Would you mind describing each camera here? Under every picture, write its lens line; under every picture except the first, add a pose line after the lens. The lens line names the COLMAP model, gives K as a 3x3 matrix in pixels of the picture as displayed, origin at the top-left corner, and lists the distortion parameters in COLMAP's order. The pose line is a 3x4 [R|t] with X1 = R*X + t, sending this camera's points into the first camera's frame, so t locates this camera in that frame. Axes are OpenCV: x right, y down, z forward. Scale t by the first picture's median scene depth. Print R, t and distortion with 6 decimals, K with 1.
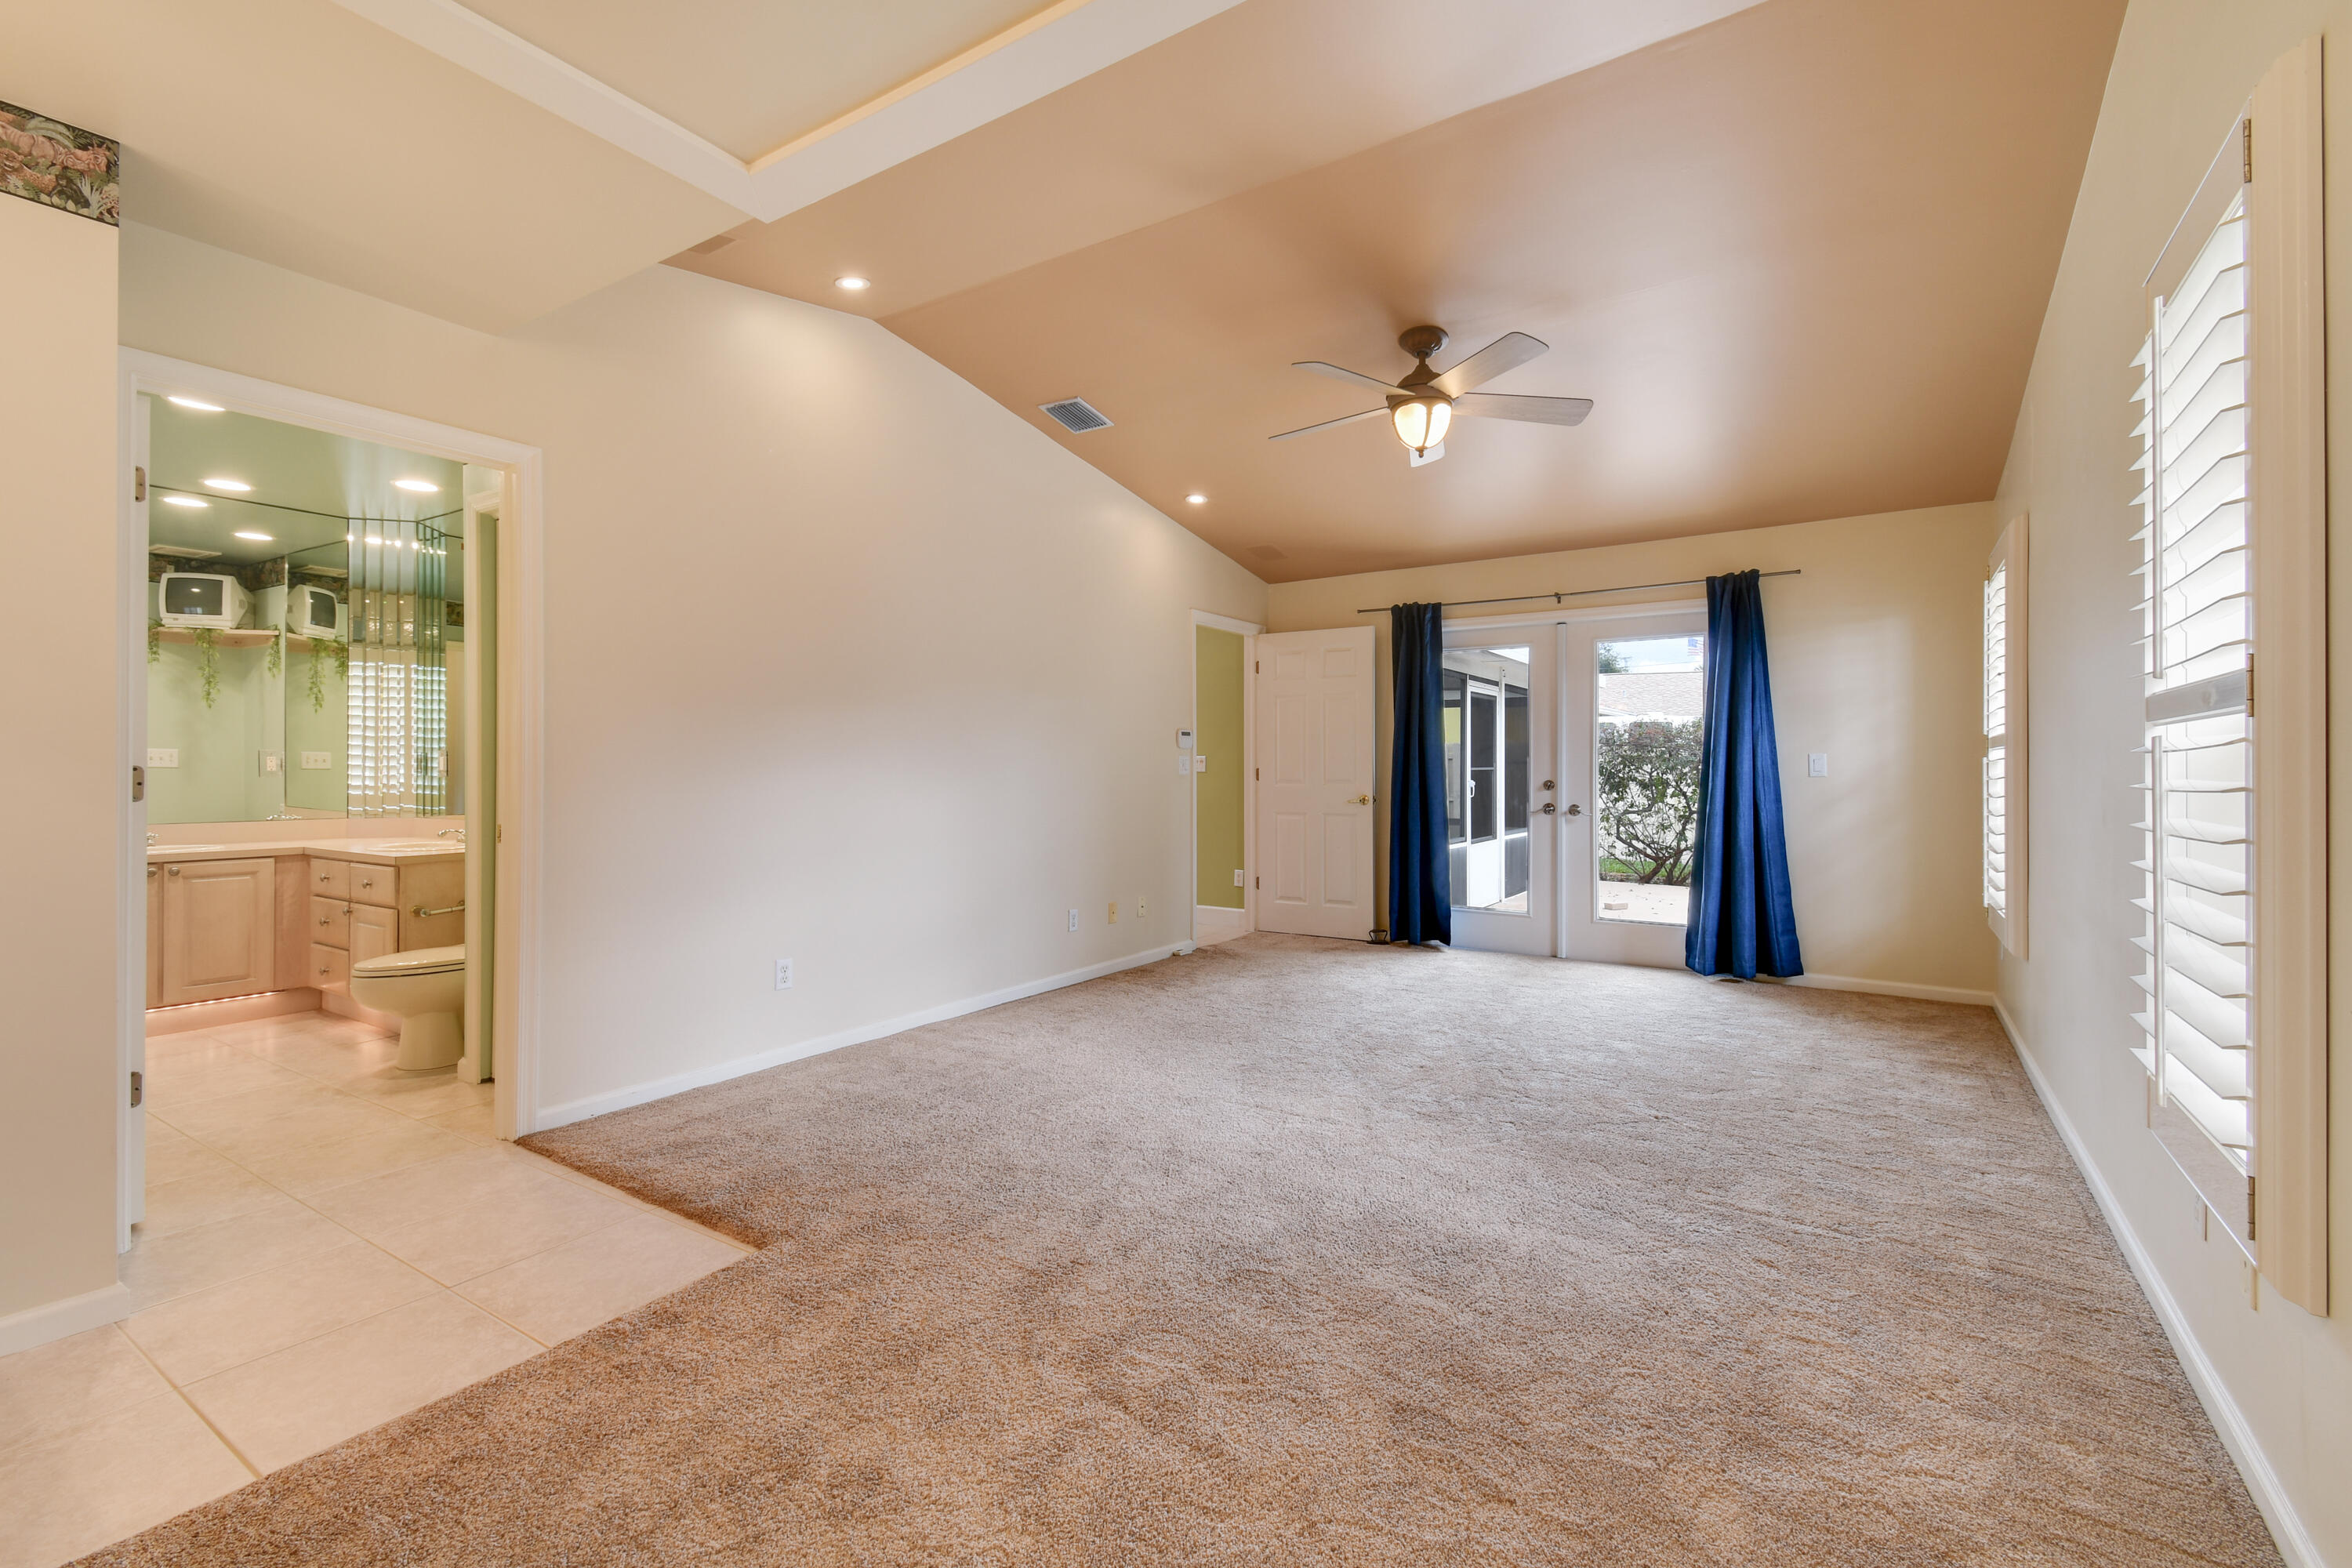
lens RADIAL K [[1042.8, 0, 1176.0], [0, 1042.8, 784.0], [0, 0, 1]] dist [-0.001209, -0.000177]
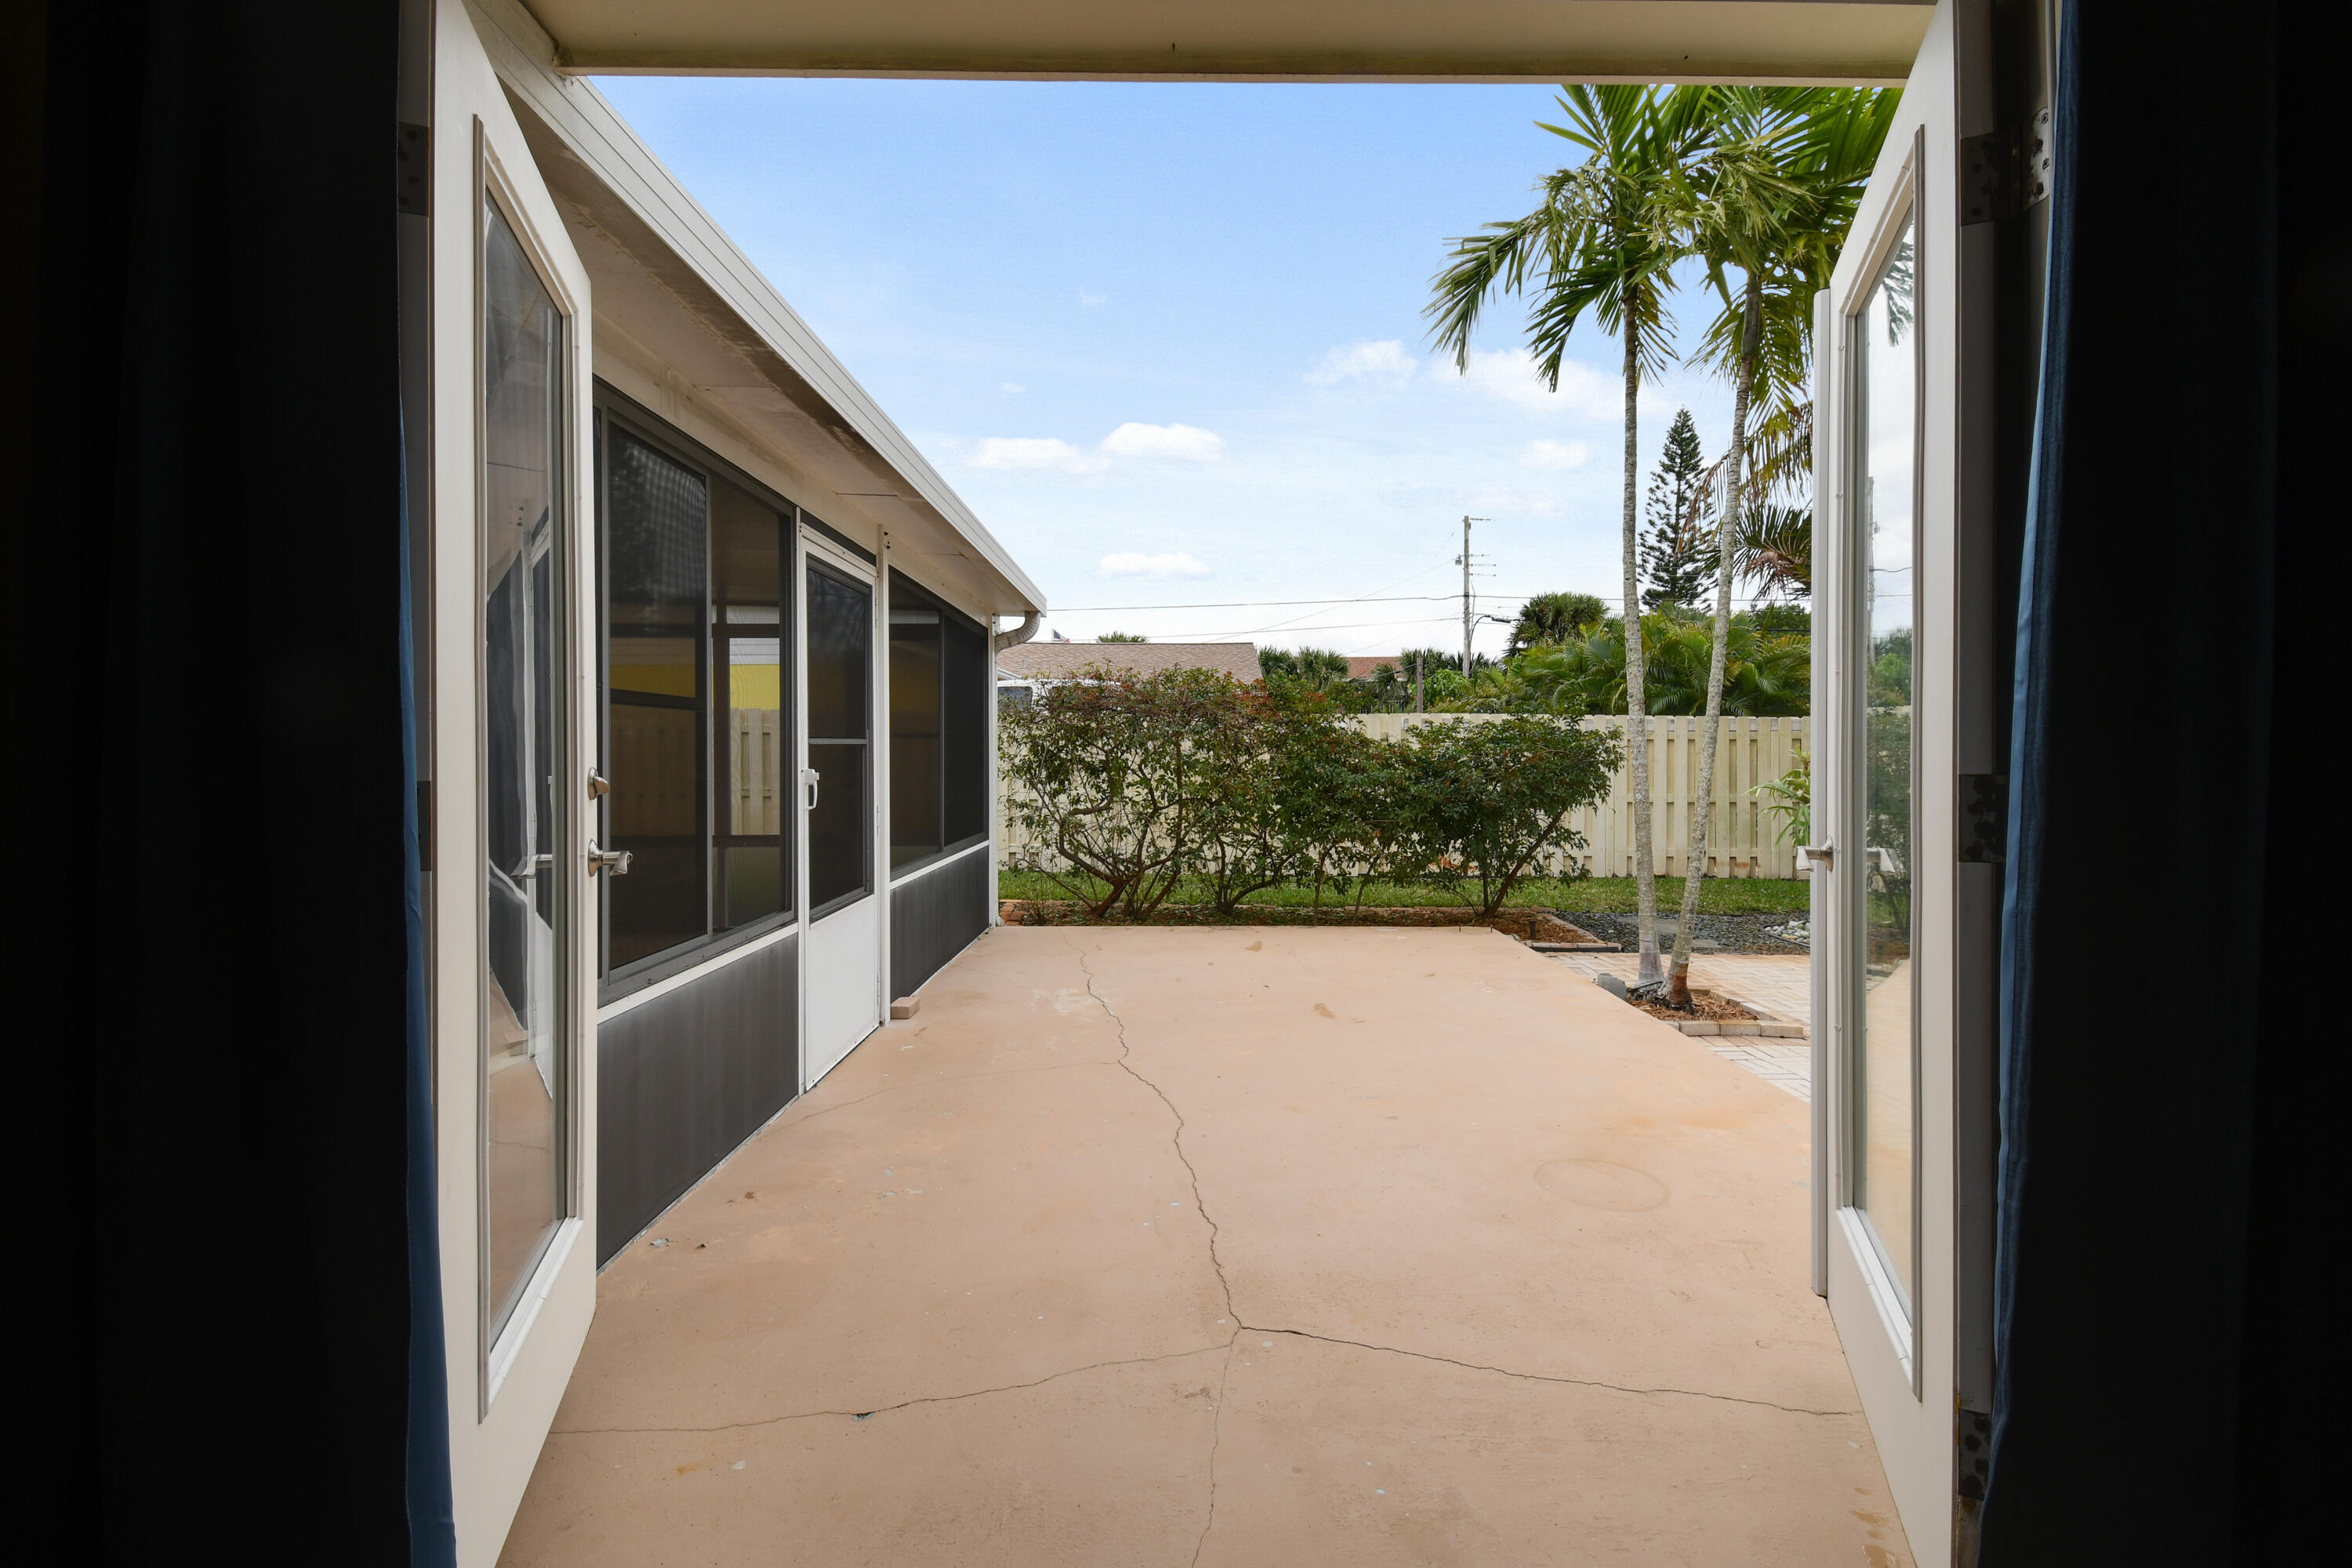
lens RADIAL K [[1042.8, 0, 1176.0], [0, 1042.8, 784.0], [0, 0, 1]] dist [-0.001209, -0.000177]
pose [[0.839737, -0.013164, 0.542833, 0.130767], [0.002069, 0.999776, 0.021044, -0.004089], [-0.542989, -0.016548, 0.839577, 0.415579]]
